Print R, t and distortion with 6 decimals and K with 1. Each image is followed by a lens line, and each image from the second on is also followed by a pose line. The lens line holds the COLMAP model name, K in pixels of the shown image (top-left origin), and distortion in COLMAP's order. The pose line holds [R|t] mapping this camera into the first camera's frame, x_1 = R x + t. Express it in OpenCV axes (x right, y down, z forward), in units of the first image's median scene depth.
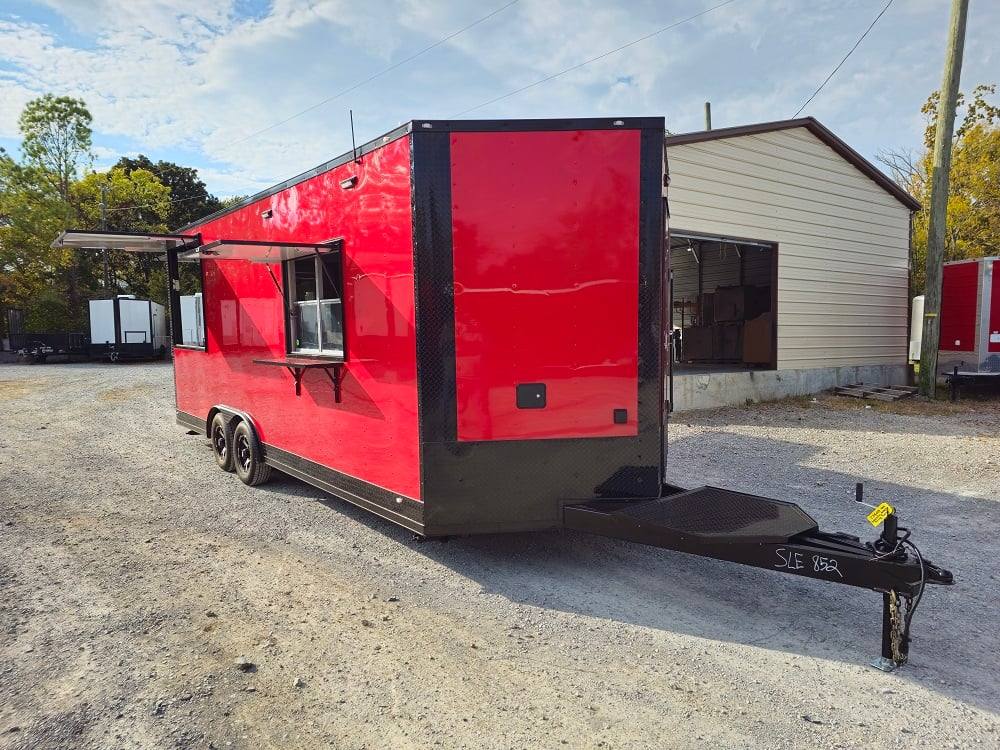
lens RADIAL K [[669.4, 0, 500.0], [0, 669.4, 375.0], [0, 0, 1]] dist [0.008252, 0.000595]
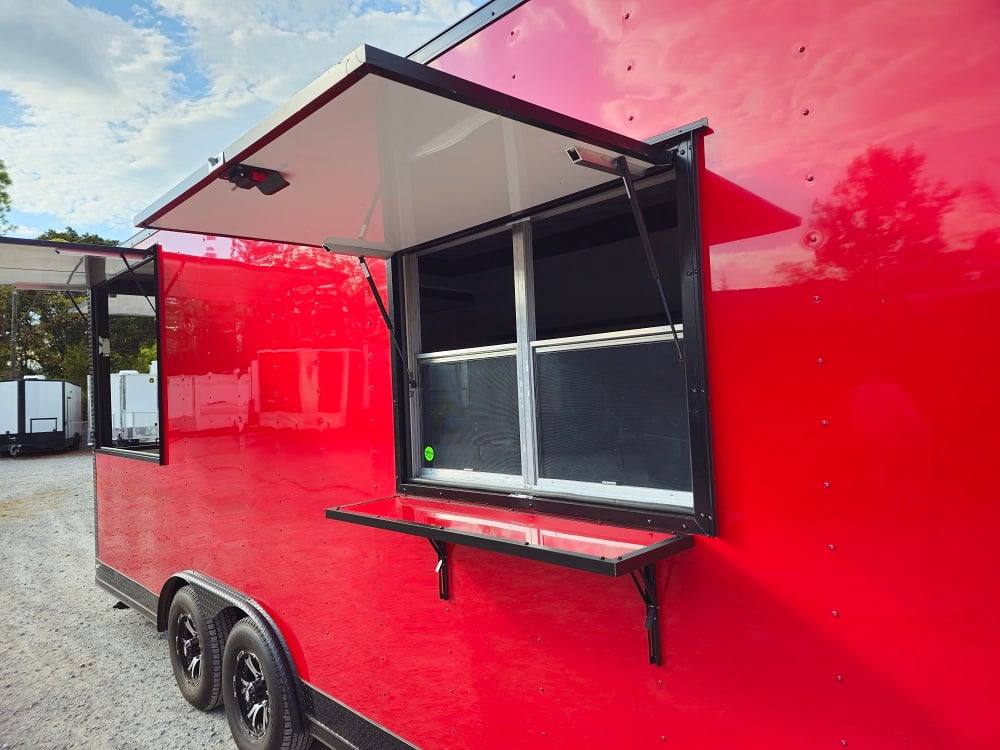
lens RADIAL K [[670.9, 0, 500.5], [0, 670.9, 356.2], [0, 0, 1]] dist [-0.002506, -0.002626]
pose [[0.994933, -0.024377, 0.097537, -0.297454], [0.037241, 0.990507, -0.132319, -0.052194], [-0.093386, 0.135281, 0.986397, 0.594405]]
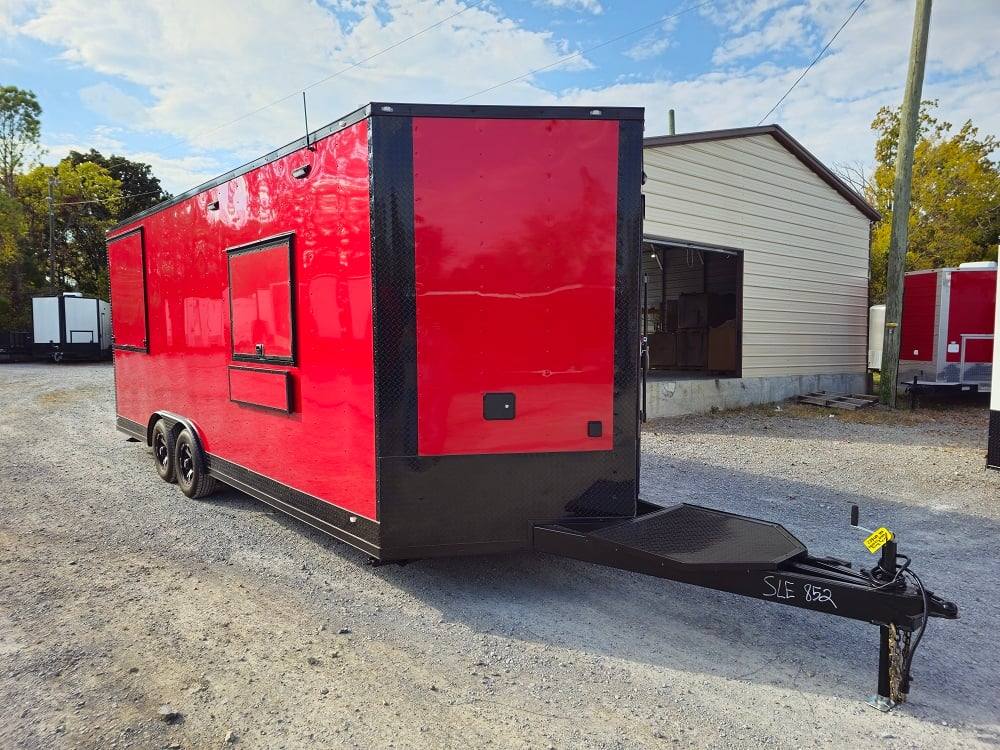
lens RADIAL K [[669.3, 0, 495.9], [0, 669.3, 375.0], [0, 0, 1]] dist [0.007896, -0.003501]
pose [[0.998622, 0.009299, 0.051642, -0.003671], [-0.008983, 0.999939, -0.006357, -0.004564], [-0.051698, 0.005885, 0.998645, 0.058590]]
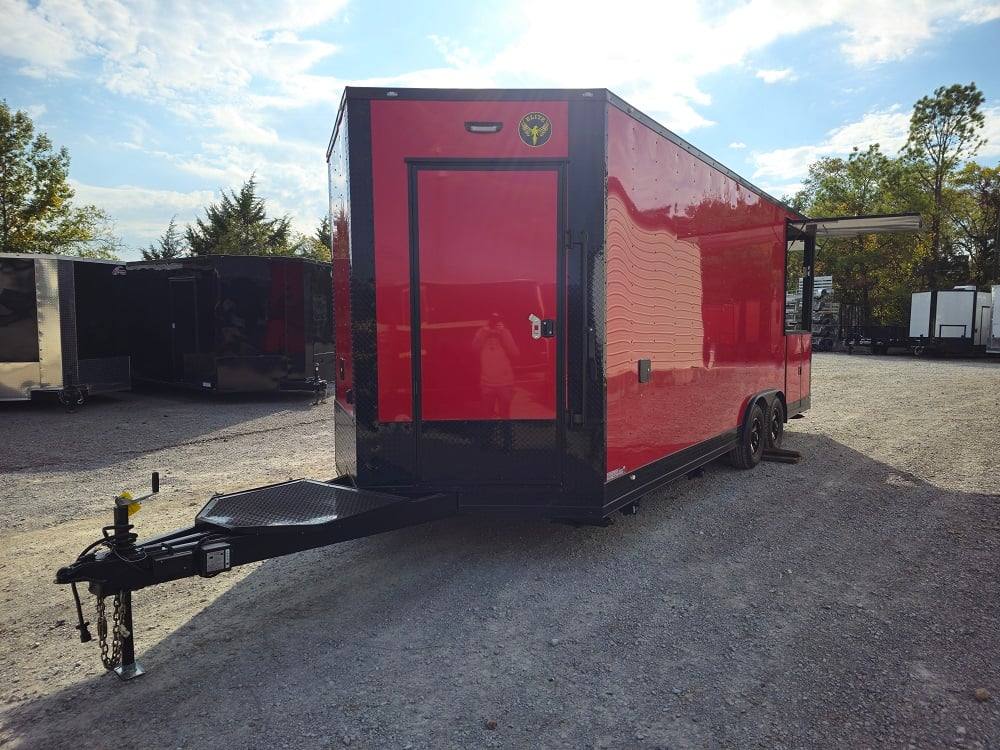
lens RADIAL K [[669.3, 0, 495.9], [0, 669.3, 375.0], [0, 0, 1]] dist [0.007896, -0.003501]
pose [[0.294622, 0.087173, -0.951629, 0.854618], [-0.079614, 0.994608, 0.066462, -0.039610], [0.952292, 0.056182, 0.299974, 0.638438]]
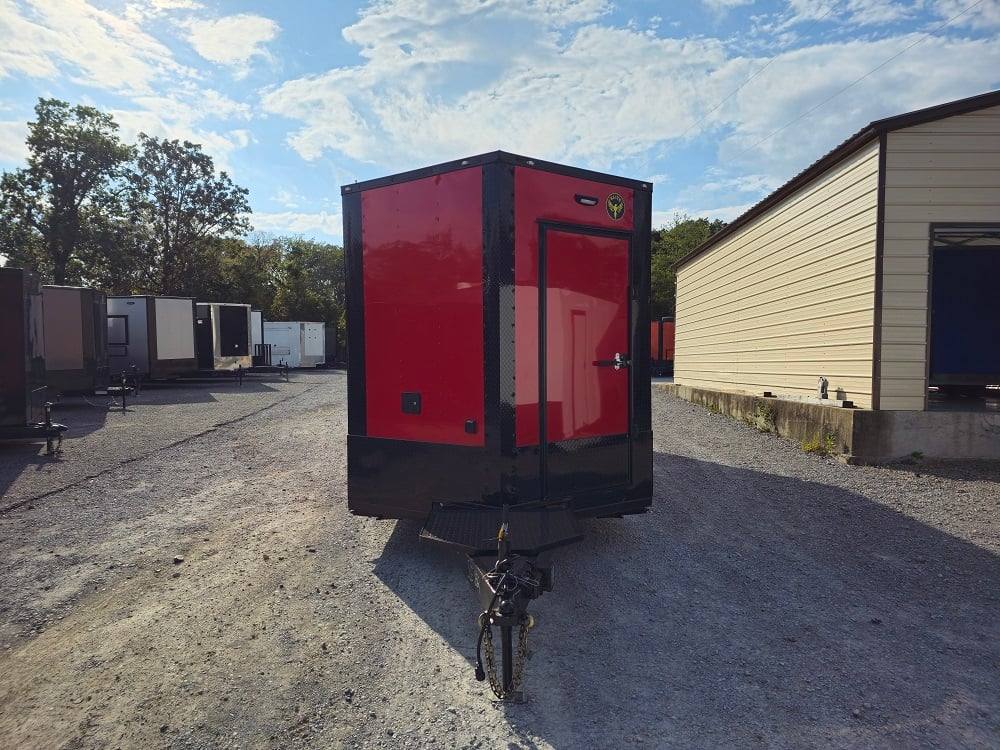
lens RADIAL K [[669.3, 0, 495.9], [0, 669.3, 375.0], [0, 0, 1]] dist [0.007896, -0.003501]
pose [[0.793018, 0.043032, -0.607676, 0.620723], [-0.058127, 0.998296, -0.005163, -0.015112], [0.606418, 0.039417, 0.794168, 0.111449]]
